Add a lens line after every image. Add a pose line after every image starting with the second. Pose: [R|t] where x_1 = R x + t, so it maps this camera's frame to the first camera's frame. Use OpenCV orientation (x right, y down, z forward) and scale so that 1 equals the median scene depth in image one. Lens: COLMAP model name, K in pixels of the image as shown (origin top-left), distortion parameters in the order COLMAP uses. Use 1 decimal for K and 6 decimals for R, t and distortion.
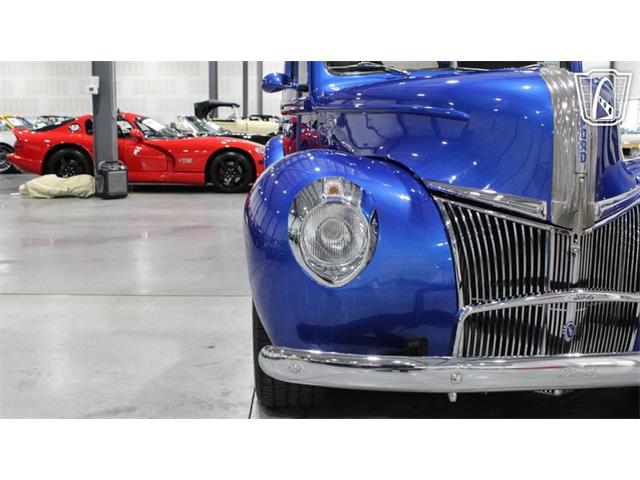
lens RADIAL K [[642.7, 0, 320.0], [0, 642.7, 240.0], [0, 0, 1]] dist [-0.128852, 0.135889]
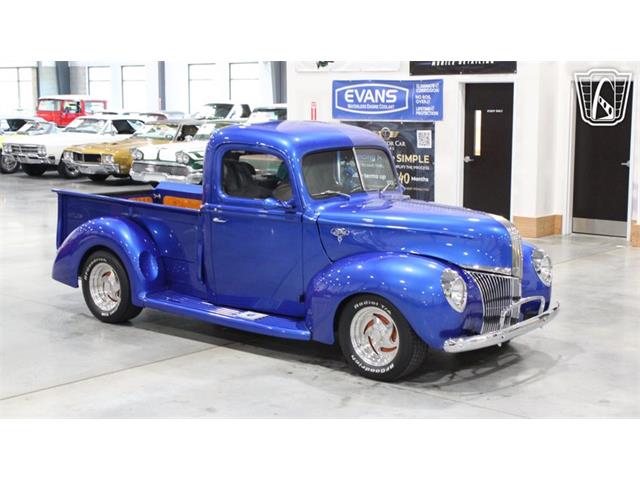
lens RADIAL K [[1014.7, 0, 320.0], [0, 1014.7, 240.0], [0, 0, 1]] dist [-0.014241, 0.053507]
pose [[0.697154, -0.109877, 0.708452, -0.643177], [0.122691, 0.991893, 0.033103, -0.083204], [-0.706345, 0.063843, 0.704983, -0.295332]]
